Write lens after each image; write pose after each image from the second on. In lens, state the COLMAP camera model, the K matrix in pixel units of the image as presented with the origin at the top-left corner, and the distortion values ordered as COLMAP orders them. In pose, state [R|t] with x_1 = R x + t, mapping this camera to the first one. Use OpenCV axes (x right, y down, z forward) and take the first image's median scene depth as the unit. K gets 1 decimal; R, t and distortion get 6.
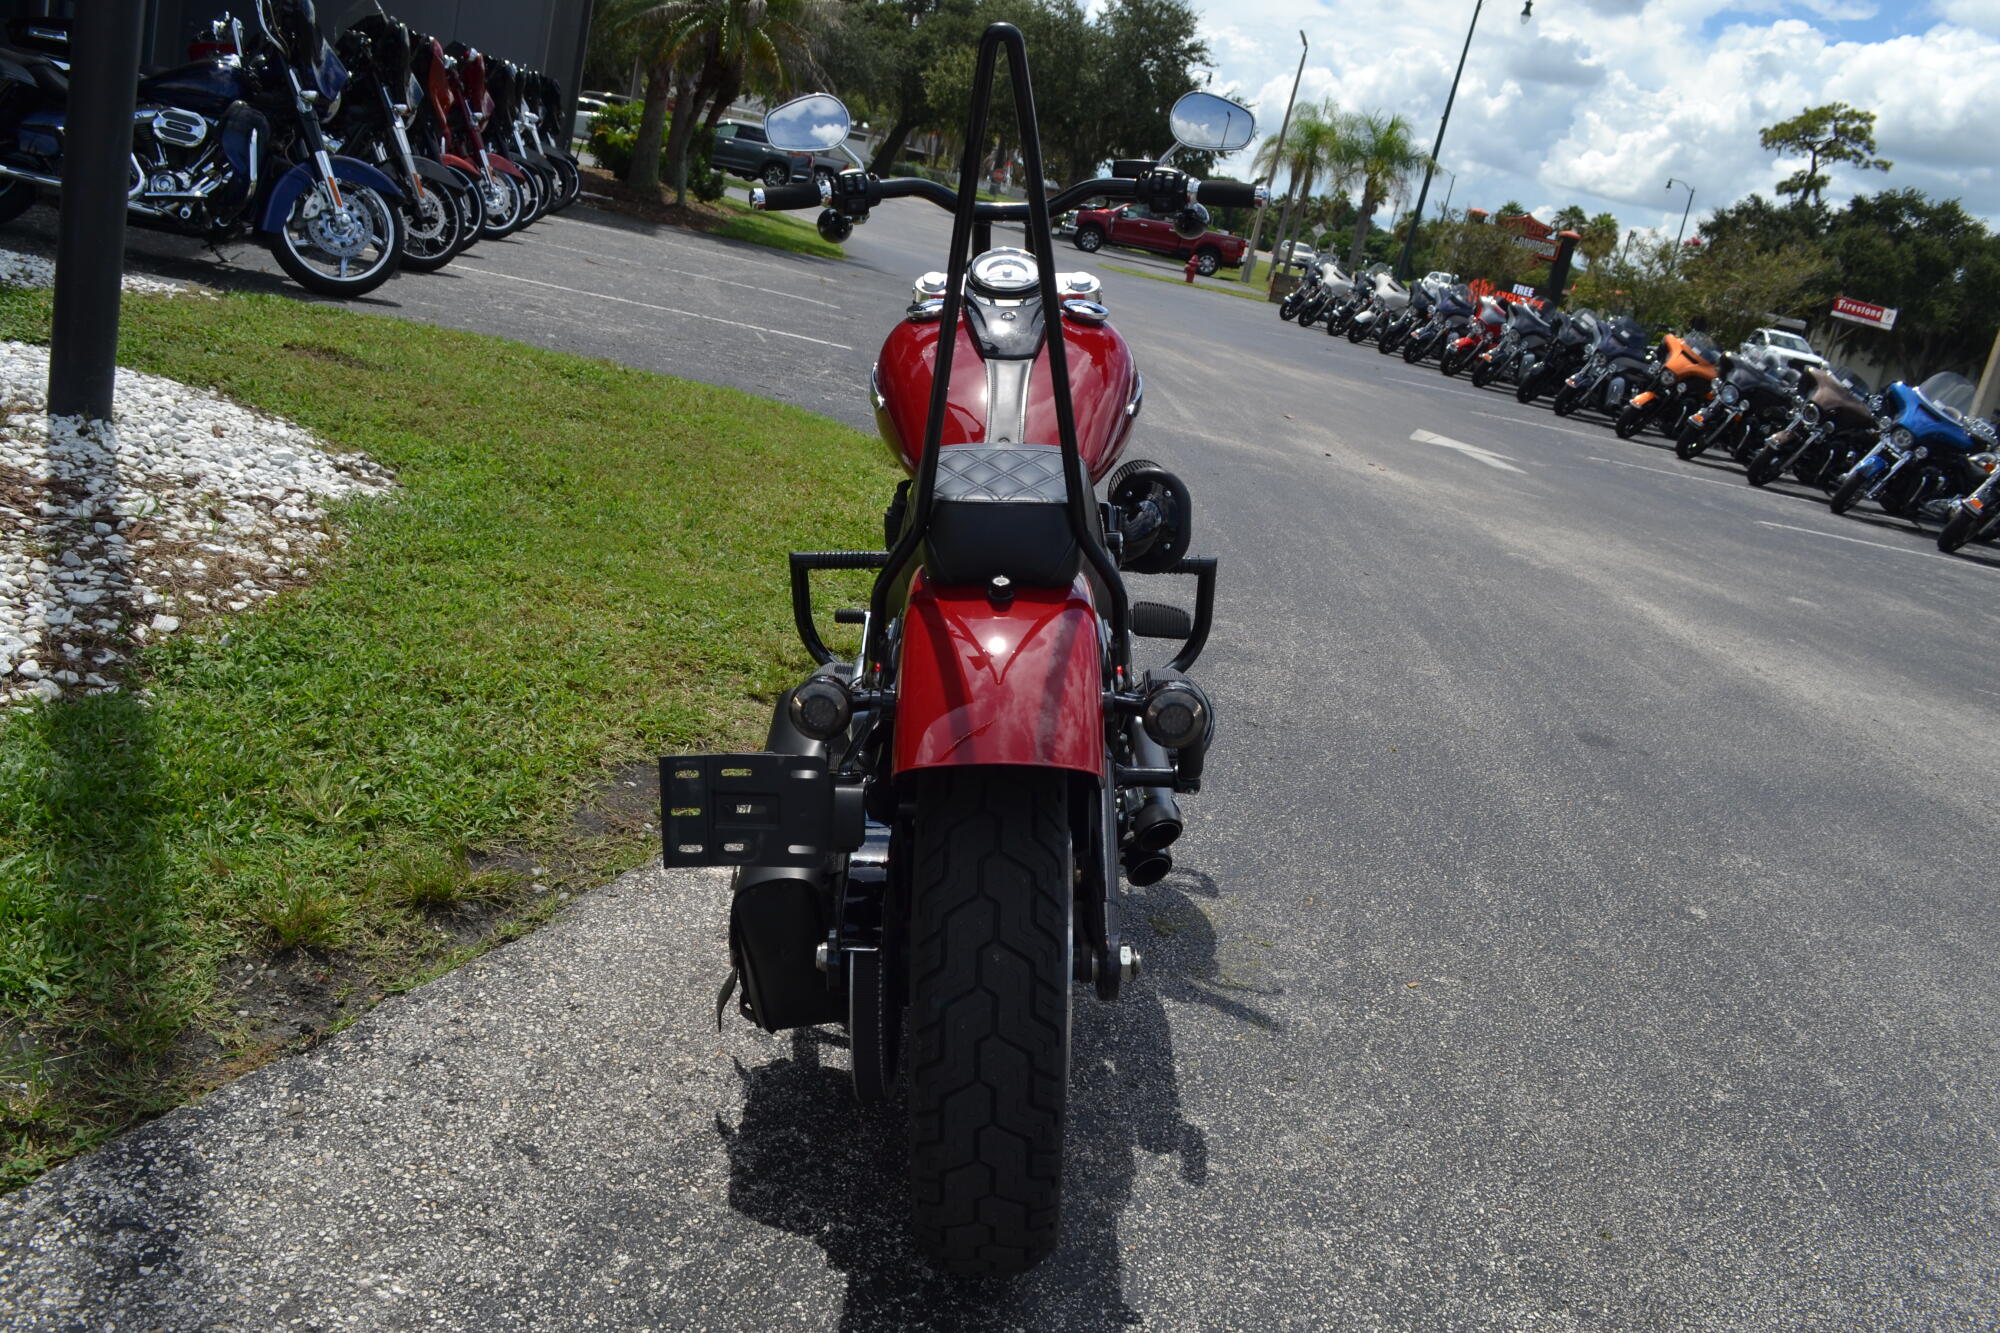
lens RADIAL K [[1691.4, 0, 1000.0], [0, 1691.4, 666.5], [0, 0, 1]] dist [-0.093283, -0.000677]
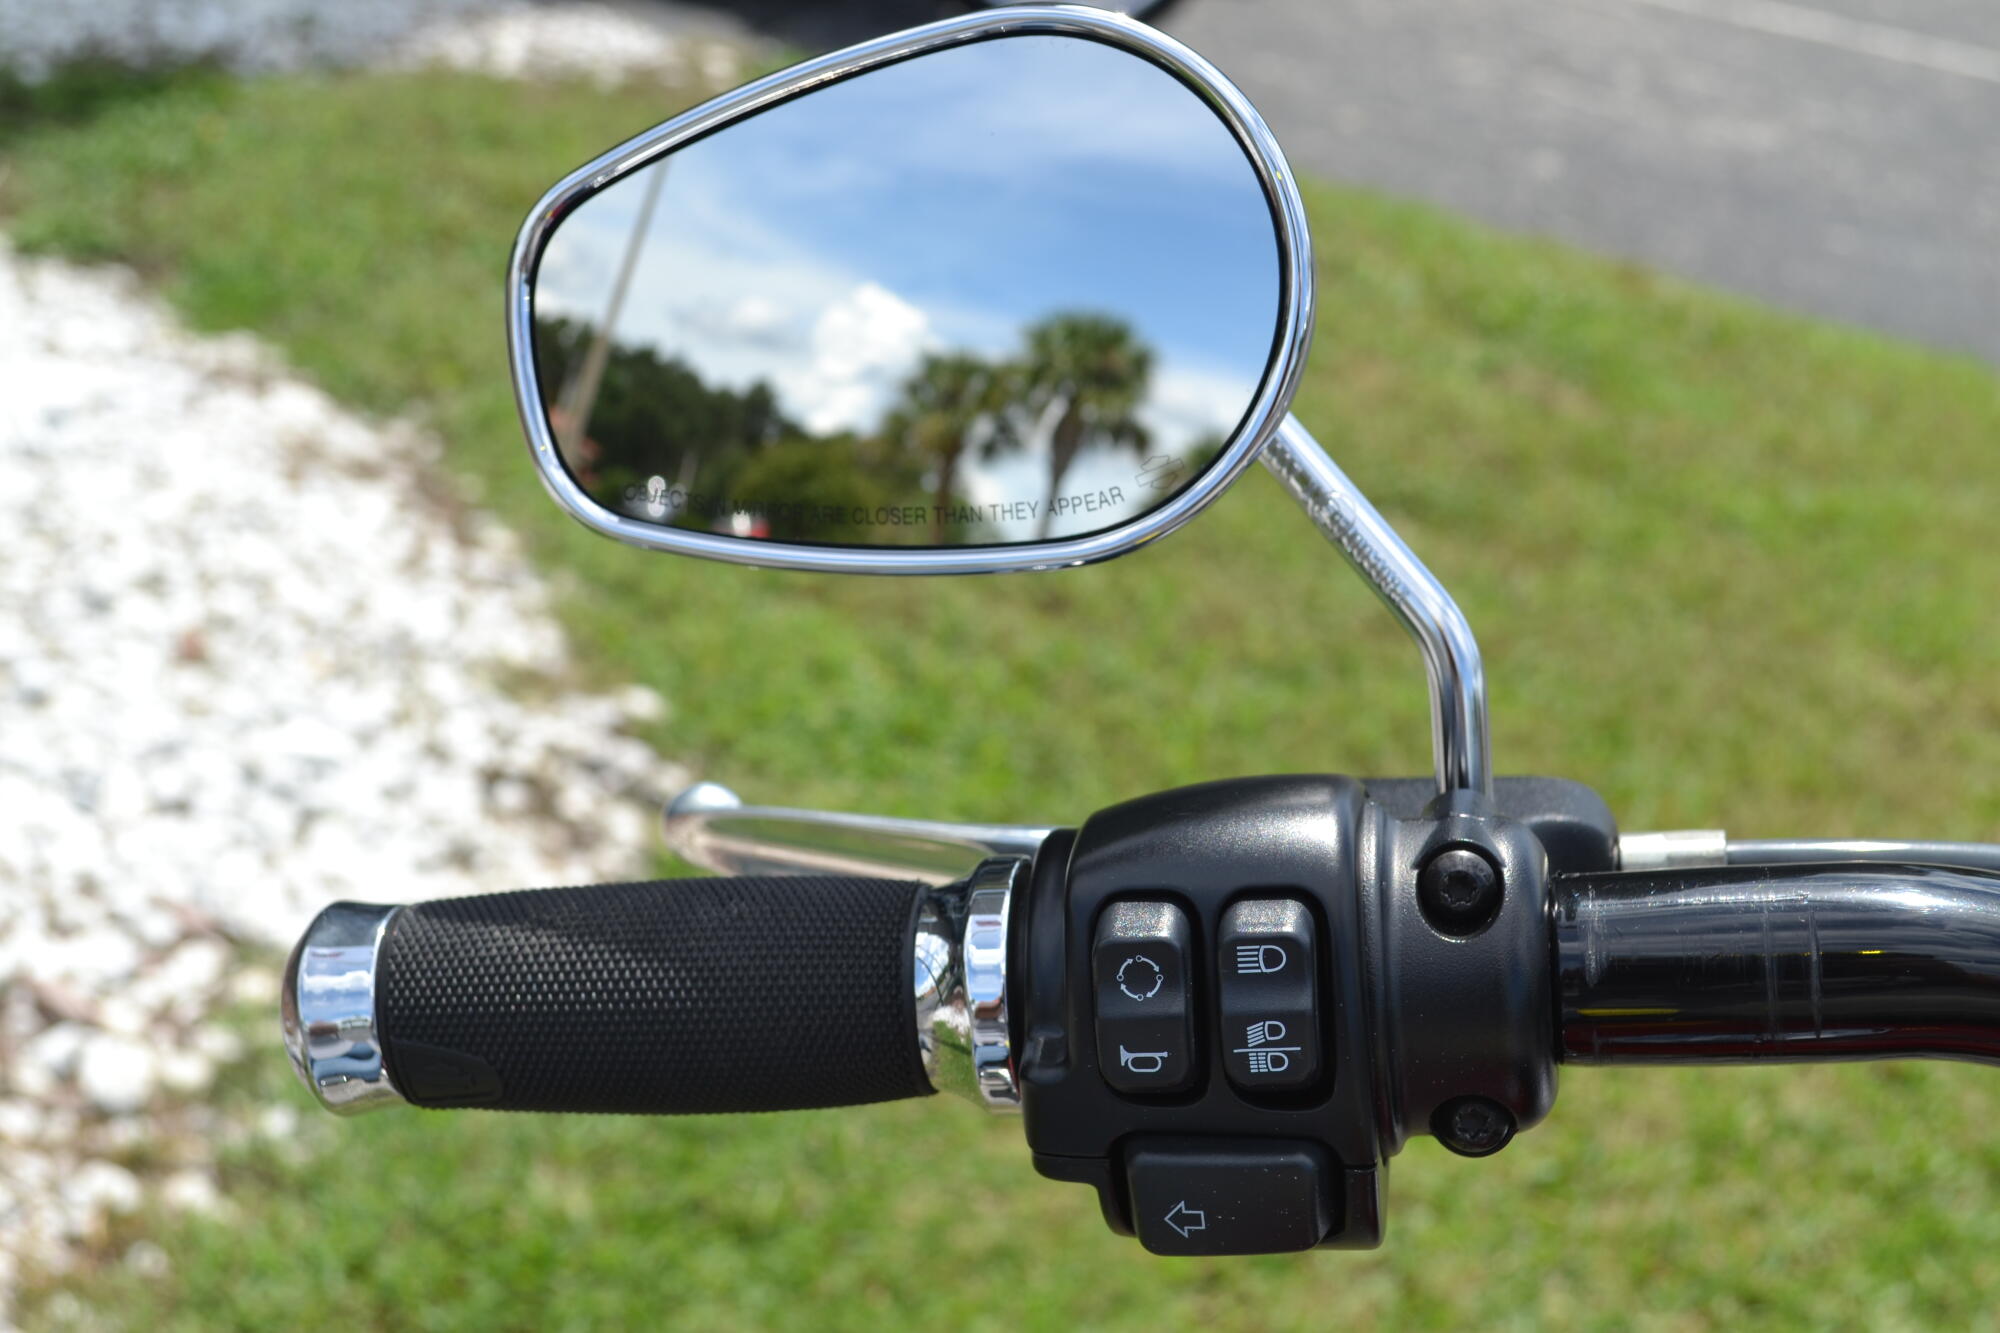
lens RADIAL K [[3051.2, 0, 1000.0], [0, 3051.2, 666.5], [0, 0, 1]] dist [0.013394, 0.001056]
pose [[0.860110, 0.125999, -0.494303, -0.006385], [-0.107422, 0.992024, 0.065950, -0.147340], [0.498670, -0.003625, 0.866784, 0.394201]]
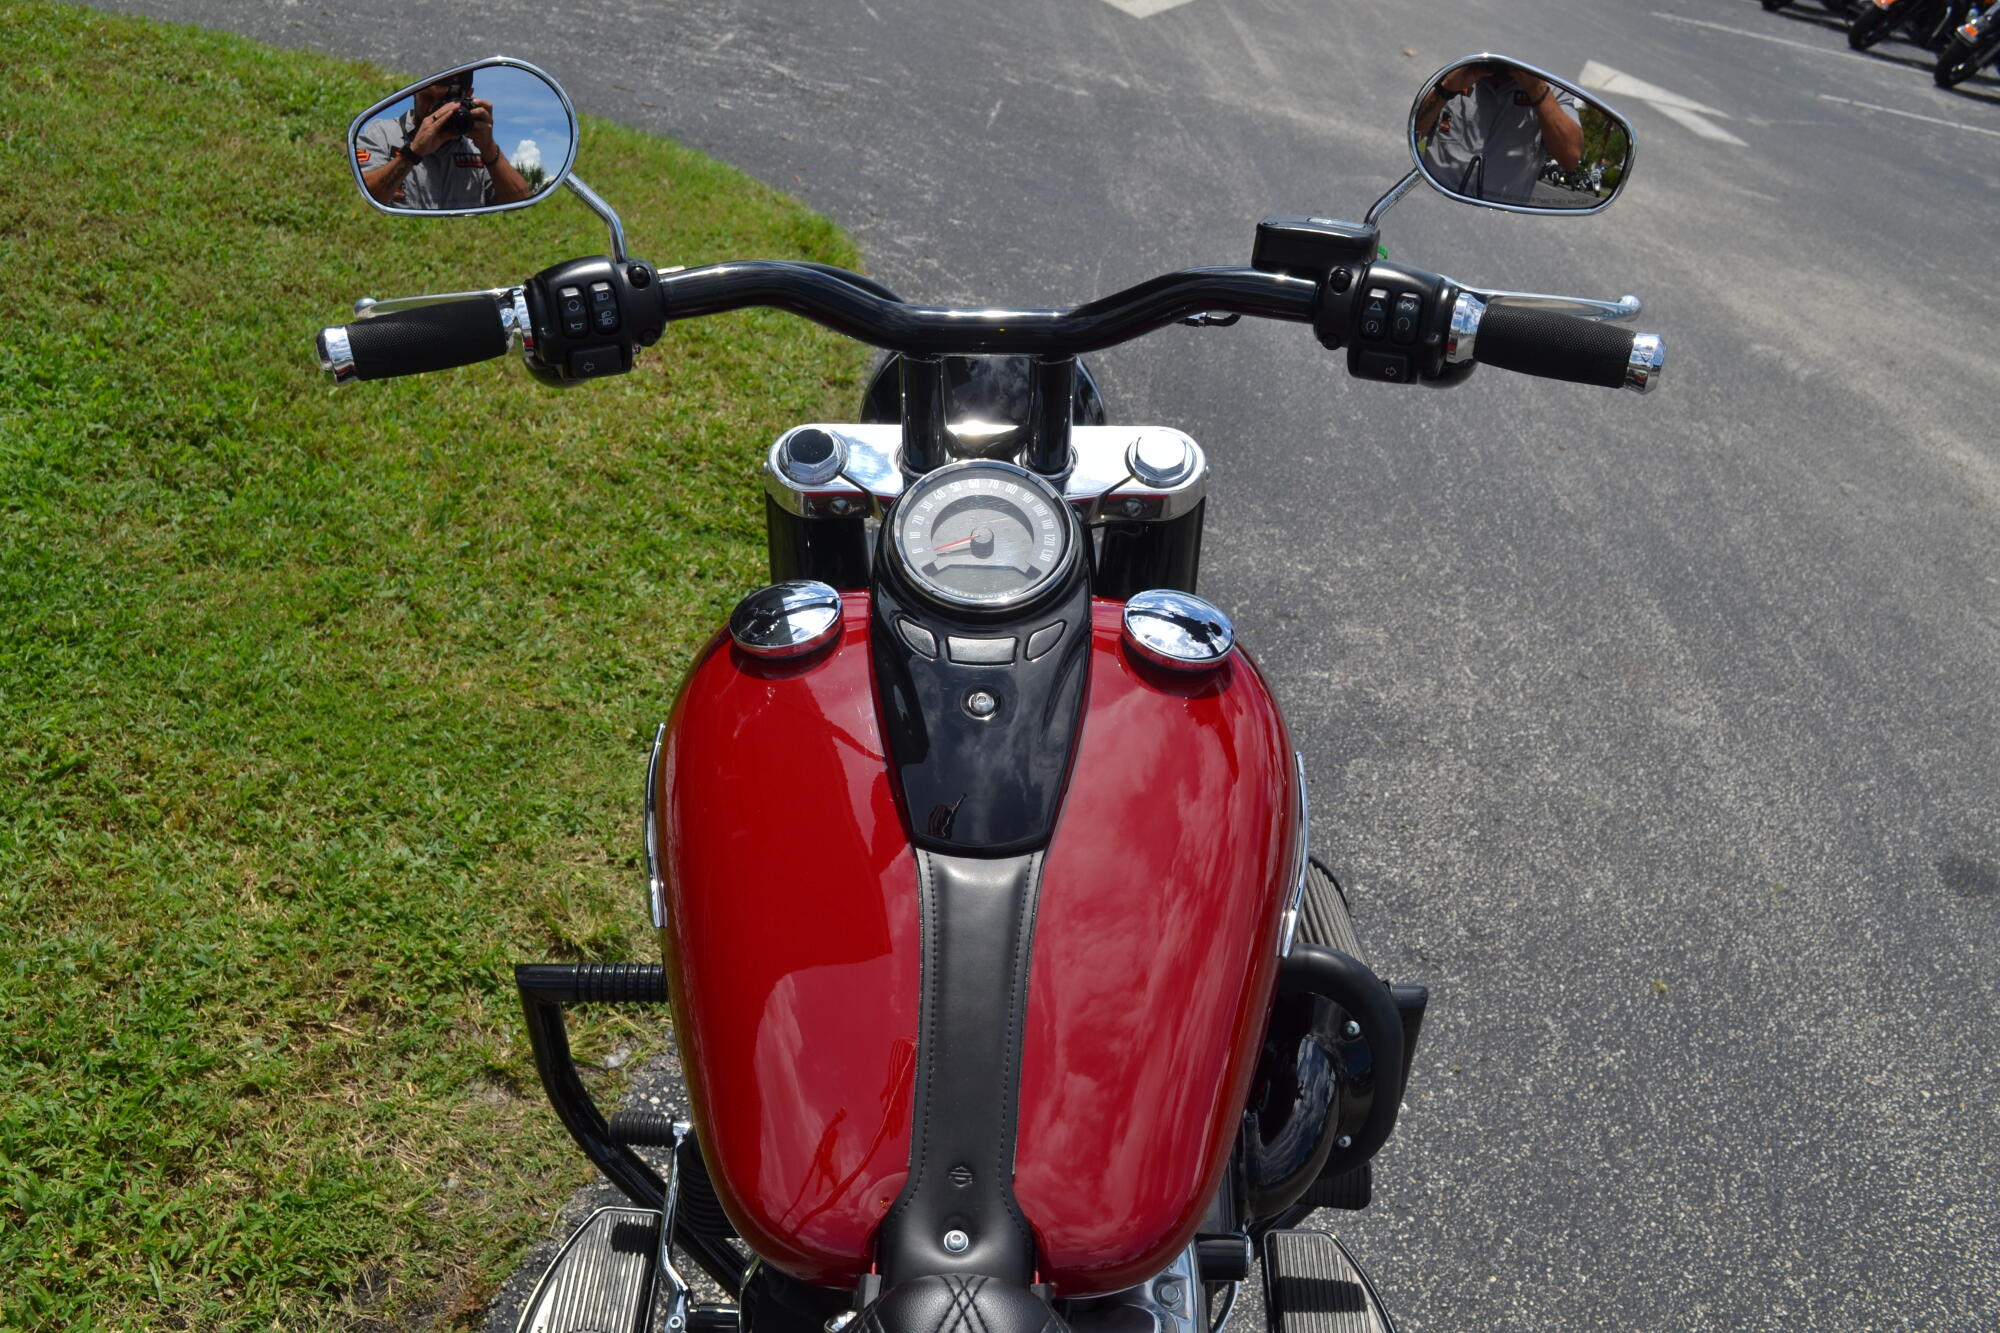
lens RADIAL K [[2073.1, 0, 991.3], [0, 2073.1, 668.6], [0, 0, 1]] dist [-0.069916, 0.008908]
pose [[0.999915, 0.013067, 0.000206, 0.003141], [-0.012842, 0.979527, 0.200905, -0.141119], [0.002423, -0.200890, 0.979611, 0.242352]]
